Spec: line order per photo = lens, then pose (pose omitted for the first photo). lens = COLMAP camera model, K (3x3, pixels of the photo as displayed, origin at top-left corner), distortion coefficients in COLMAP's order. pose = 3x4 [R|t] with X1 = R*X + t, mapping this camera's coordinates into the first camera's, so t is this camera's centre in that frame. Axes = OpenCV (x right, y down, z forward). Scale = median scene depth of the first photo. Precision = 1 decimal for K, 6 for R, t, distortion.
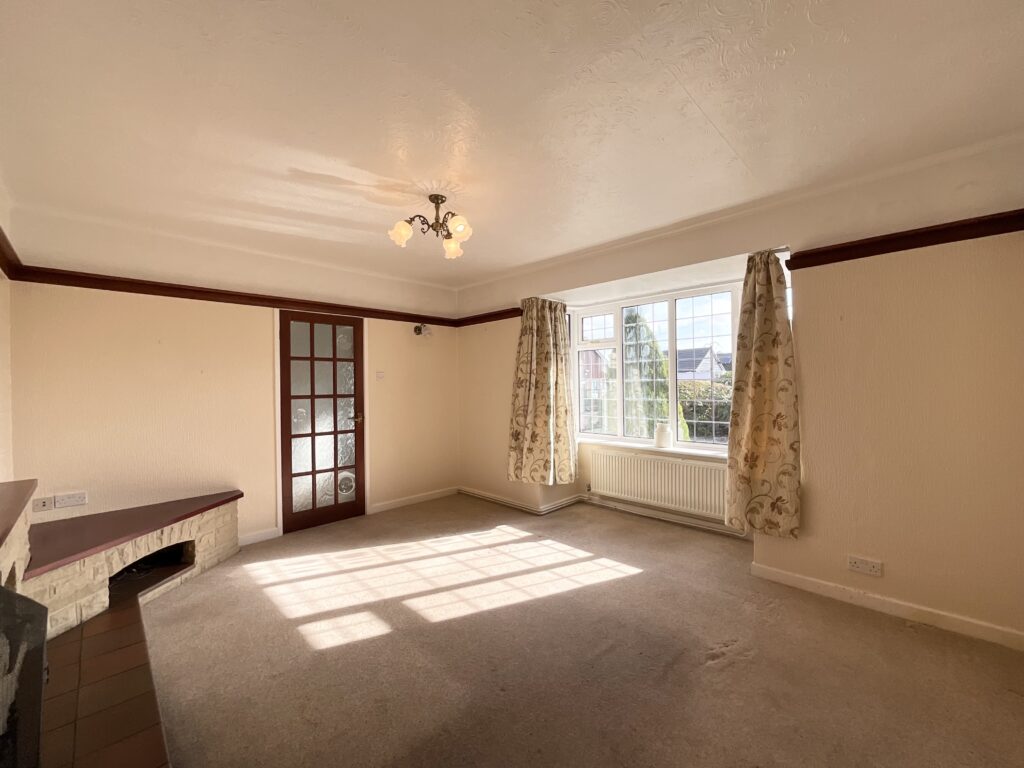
lens RADIAL K [[412.8, 0, 509.8], [0, 412.8, 384.4], [0, 0, 1]] dist [-0.003755, 0.000562]
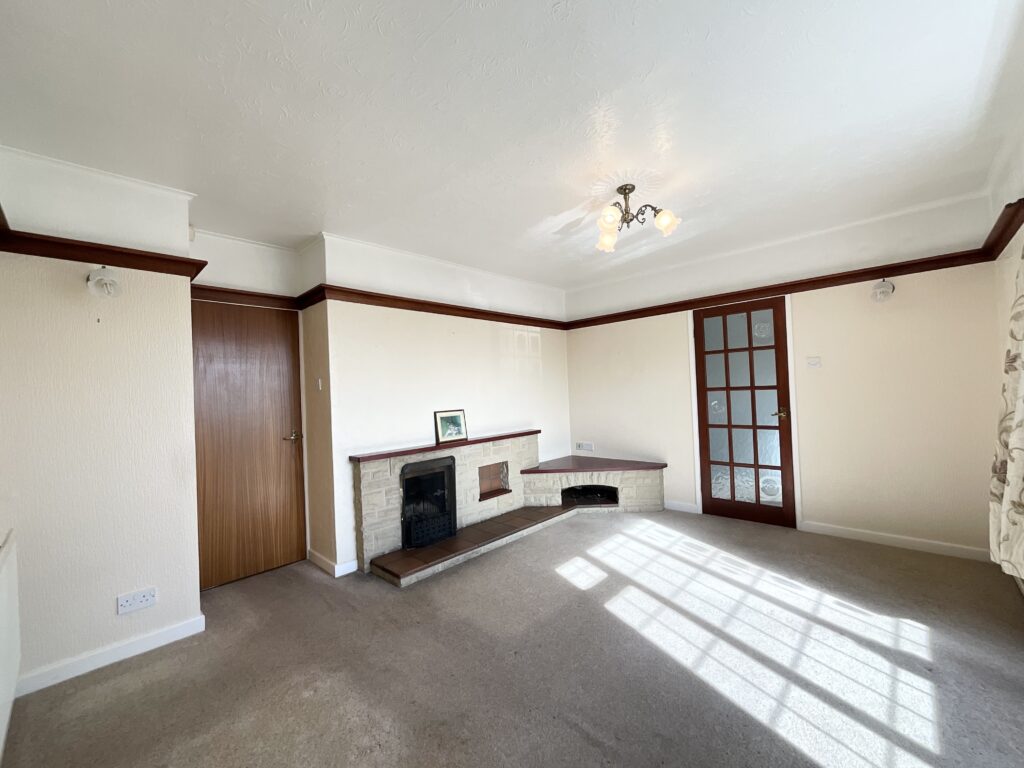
lens RADIAL K [[412.8, 0, 509.4], [0, 412.8, 387.3], [0, 0, 1]] dist [-0.003755, 0.000562]
pose [[0.021945, 0.002576, -0.999756, 0.587443], [0.041397, 0.999137, 0.003483, 0.001202], [0.998902, -0.041463, 0.021820, 0.511376]]
